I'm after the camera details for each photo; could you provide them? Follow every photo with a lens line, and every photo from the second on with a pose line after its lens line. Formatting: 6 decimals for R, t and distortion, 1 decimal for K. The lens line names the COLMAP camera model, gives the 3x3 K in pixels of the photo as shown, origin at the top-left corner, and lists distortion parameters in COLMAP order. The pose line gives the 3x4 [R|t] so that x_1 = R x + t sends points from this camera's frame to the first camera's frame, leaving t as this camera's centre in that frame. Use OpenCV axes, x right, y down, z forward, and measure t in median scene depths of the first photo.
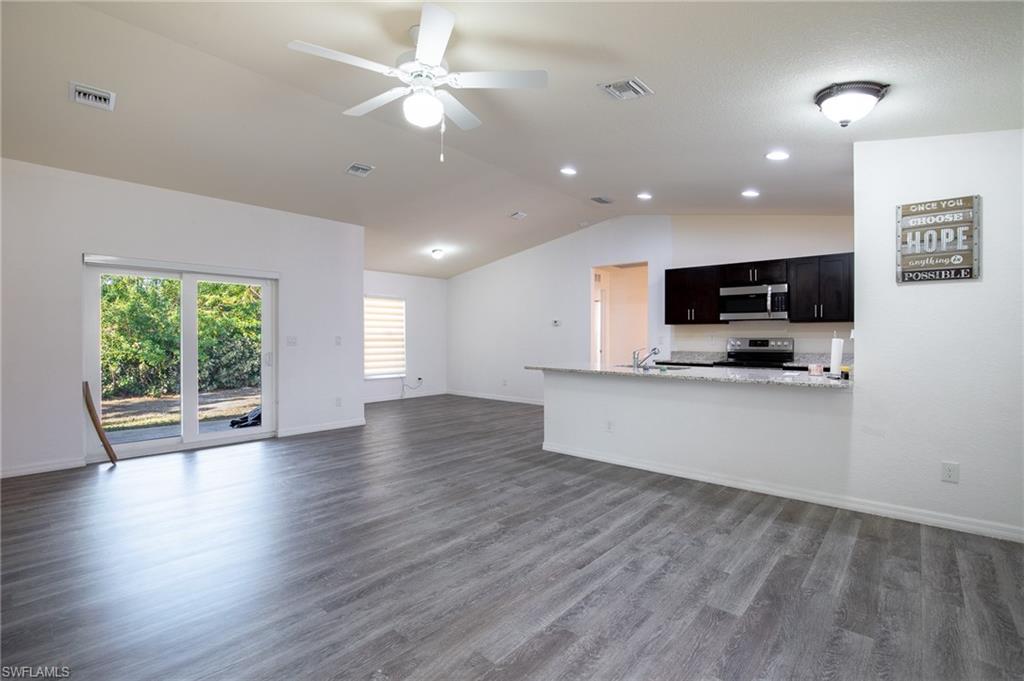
lens RADIAL K [[470.0, 0, 513.7], [0, 470.0, 341.7], [0, 0, 1]] dist [-0.028622, 0.001196]
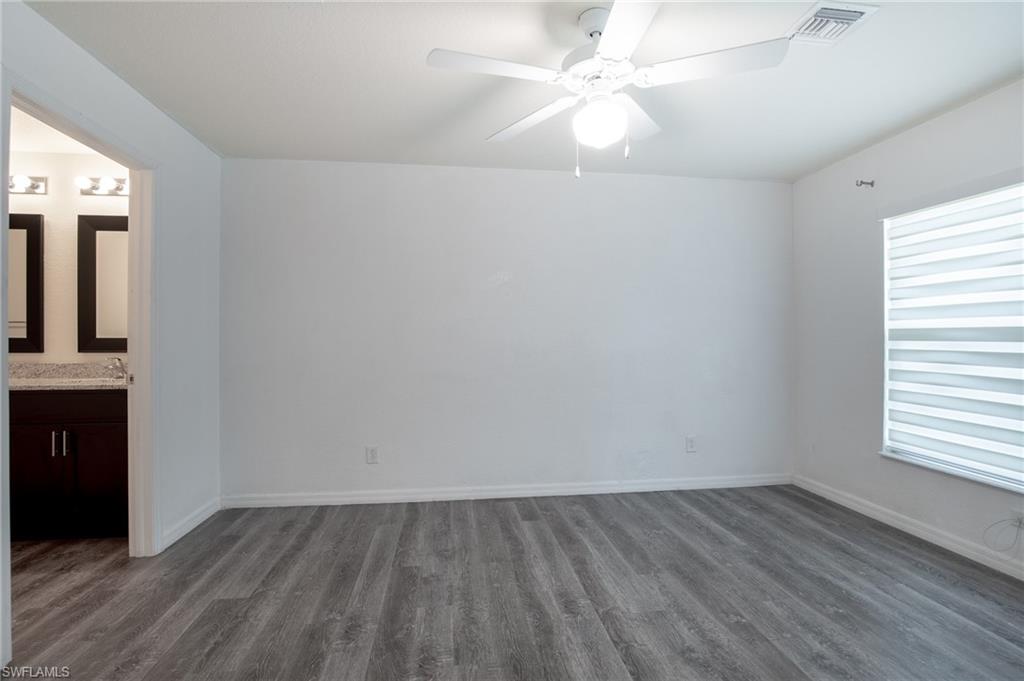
lens RADIAL K [[470.0, 0, 517.5], [0, 470.0, 344.2], [0, 0, 1]] dist [-0.028622, 0.001196]
pose [[-0.665149, 0.001408, -0.746709, 0.088300], [-0.010057, 0.999891, 0.010843, 0.001666], [0.746643, 0.014722, -0.665062, 0.982851]]
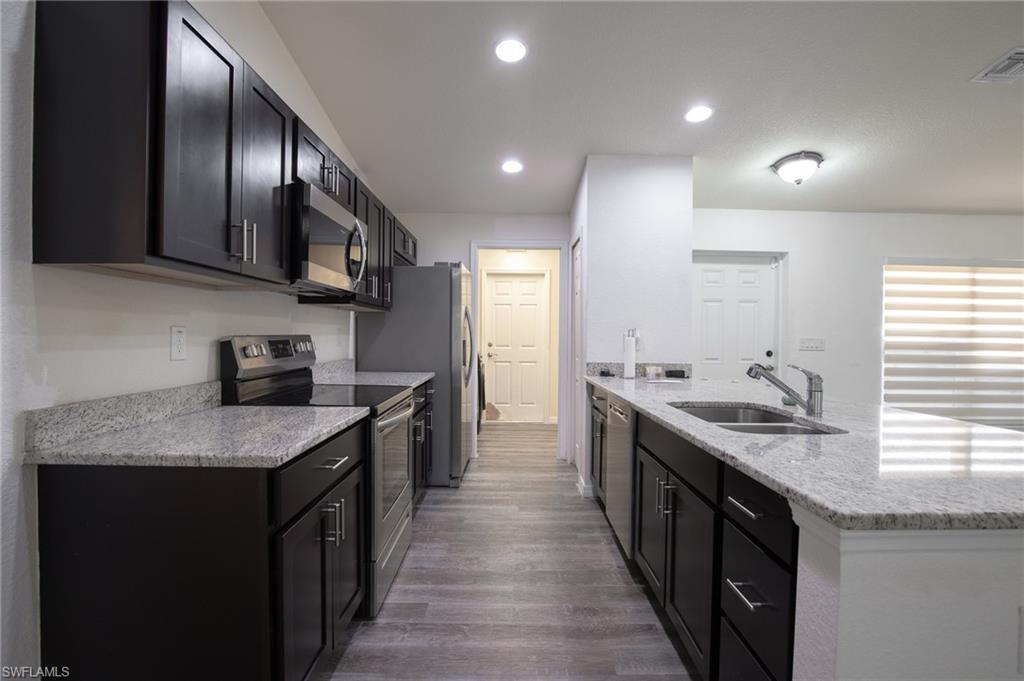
lens RADIAL K [[470.0, 0, 511.9], [0, 470.0, 341.1], [0, 0, 1]] dist [-0.028622, 0.001196]
pose [[-0.656062, -0.014243, 0.754572, 0.163120], [-0.000197, 0.999825, 0.018701, -0.016348], [-0.754707, 0.012120, -0.655951, 1.752381]]
